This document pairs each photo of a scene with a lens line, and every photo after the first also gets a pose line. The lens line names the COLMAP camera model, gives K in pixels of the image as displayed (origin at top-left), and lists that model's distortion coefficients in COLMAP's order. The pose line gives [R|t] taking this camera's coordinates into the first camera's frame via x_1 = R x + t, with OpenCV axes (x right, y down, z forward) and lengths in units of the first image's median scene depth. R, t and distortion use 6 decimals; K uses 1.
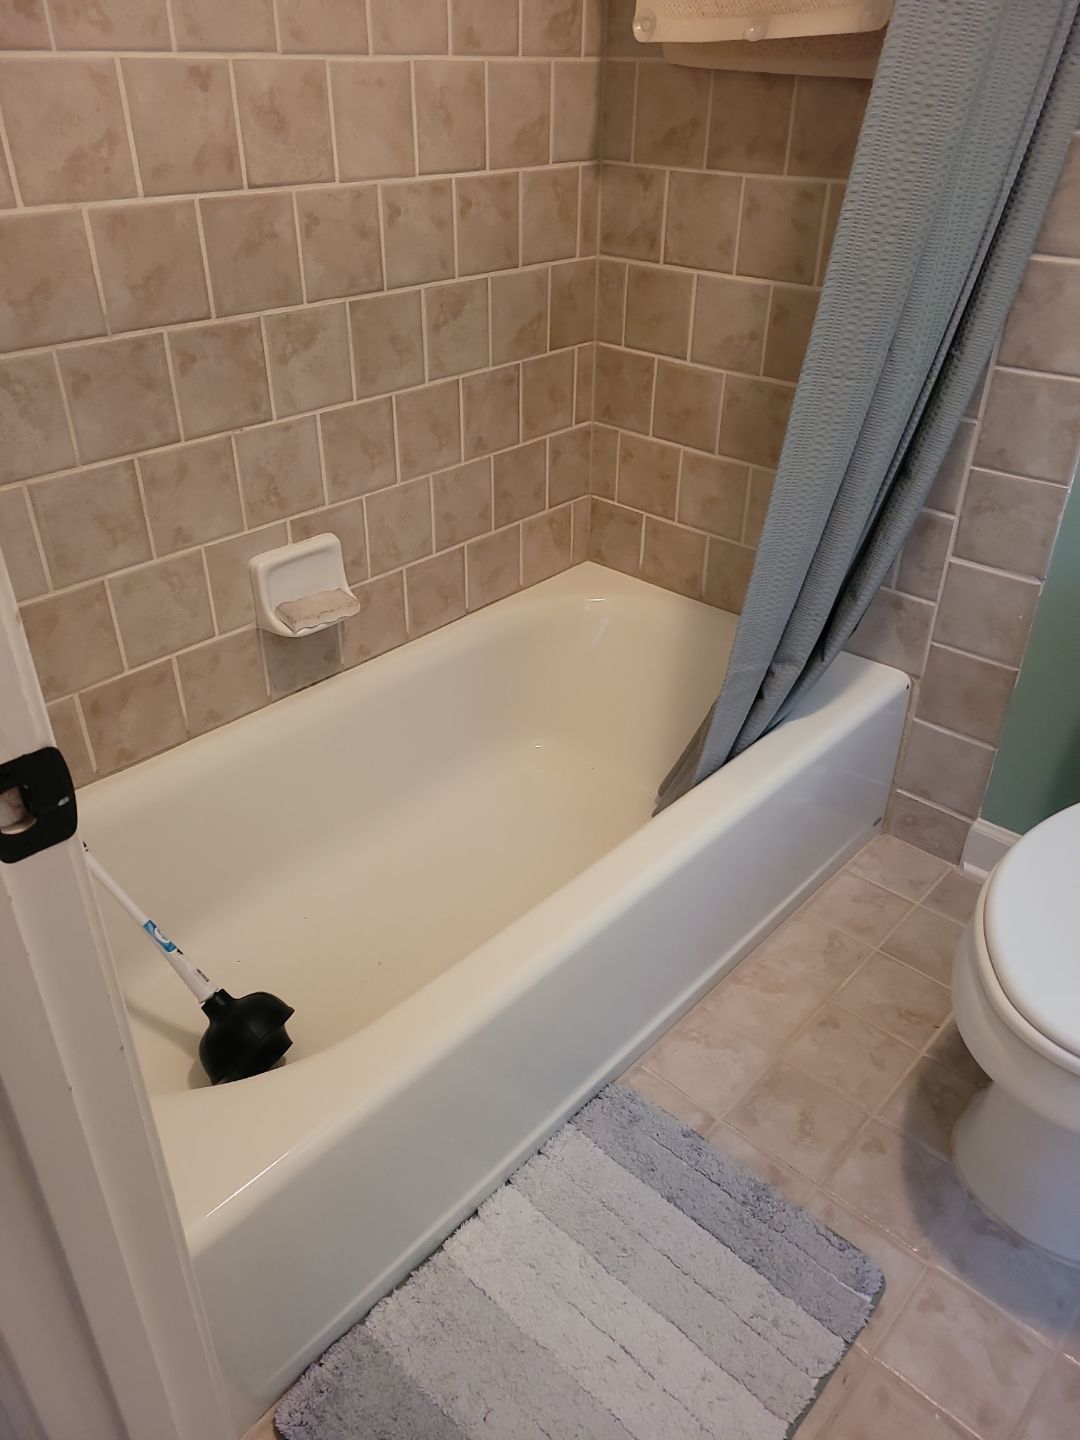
lens RADIAL K [[1076.9, 0, 530.3], [0, 1076.9, 725.0], [0, 0, 1]] dist [0.059068, -0.032624]
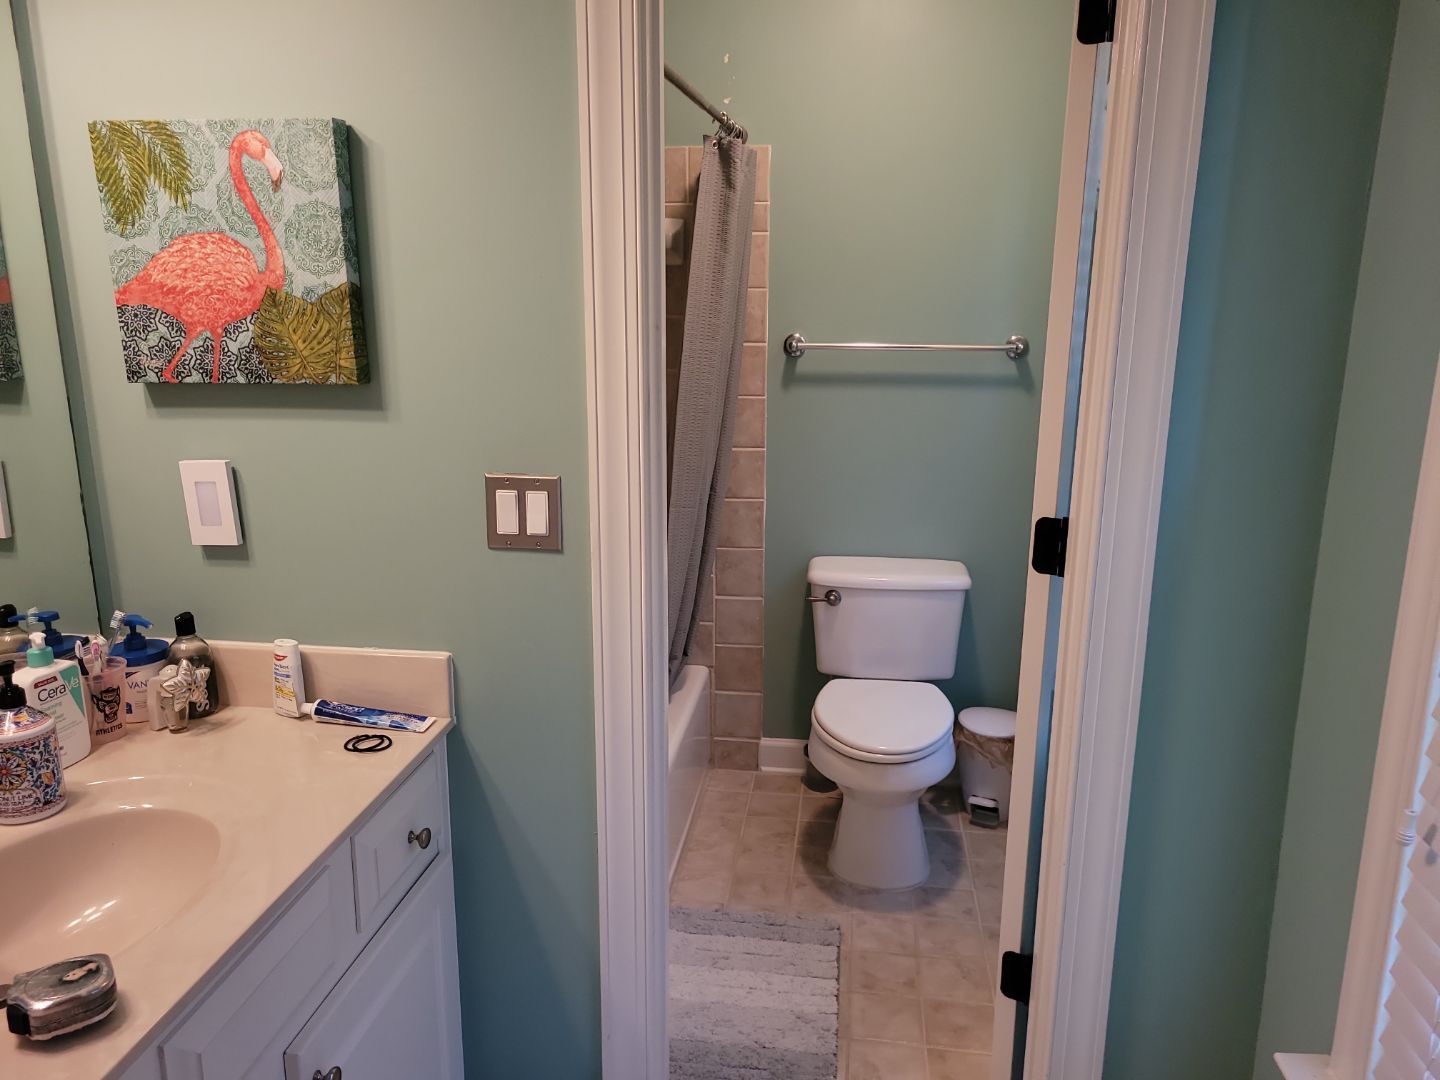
lens RADIAL K [[1076.9, 0, 700.9], [0, 1076.9, 585.7], [0, 0, 1]] dist [0.059068, -0.032624]
pose [[0.826761, -0.149429, 0.542345, -0.680206], [0.302316, 0.931050, -0.204330, 0.214313], [-0.474417, 0.332892, 0.814930, -0.540065]]
